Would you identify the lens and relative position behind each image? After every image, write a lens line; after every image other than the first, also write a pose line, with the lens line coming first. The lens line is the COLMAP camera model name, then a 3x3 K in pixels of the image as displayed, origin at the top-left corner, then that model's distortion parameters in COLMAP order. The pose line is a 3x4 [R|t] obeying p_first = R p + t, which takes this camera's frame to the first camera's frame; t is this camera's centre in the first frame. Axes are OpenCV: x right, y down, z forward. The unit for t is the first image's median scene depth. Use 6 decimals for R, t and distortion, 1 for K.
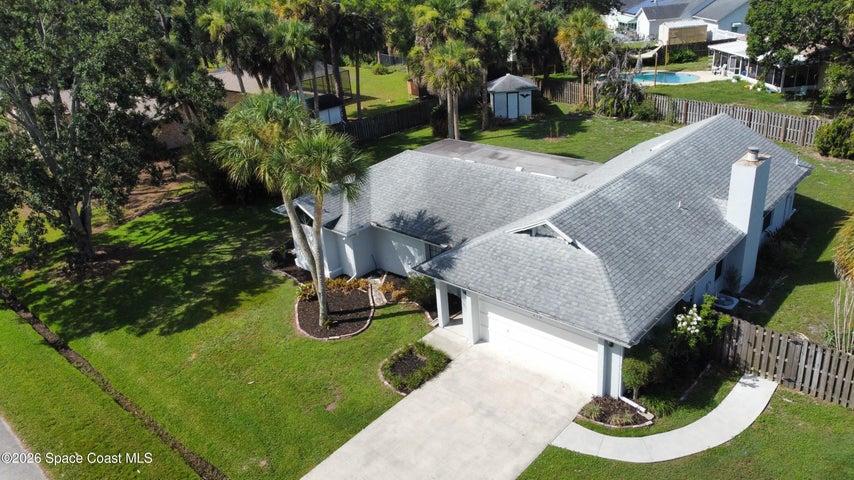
lens RADIAL K [[647.2, 0, 425.4], [0, 647.2, 242.6], [0, 0, 1]] dist [0.001863, -0.003740]
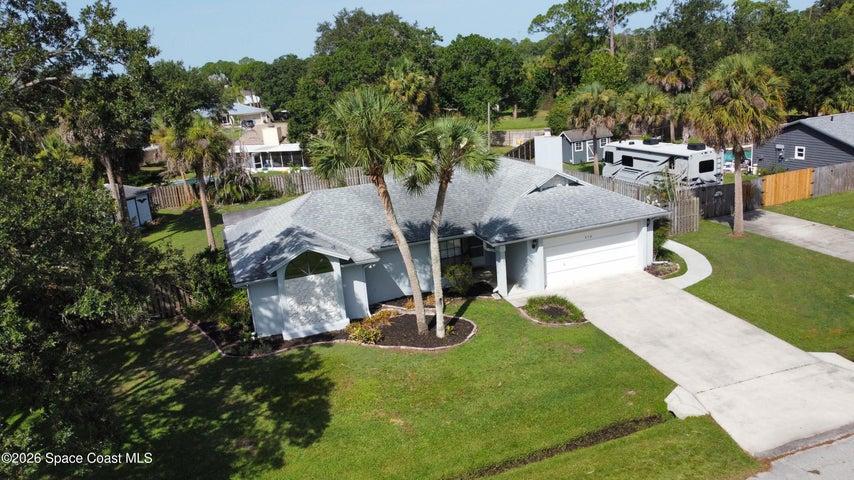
lens RADIAL K [[647.2, 0, 425.4], [0, 647.2, 242.6], [0, 0, 1]] dist [0.001863, -0.003740]
pose [[0.471199, -0.193886, 0.860453, -0.968394], [0.406657, 0.913425, -0.016870, 0.010242], [-0.782689, 0.357858, 0.509251, 0.515657]]
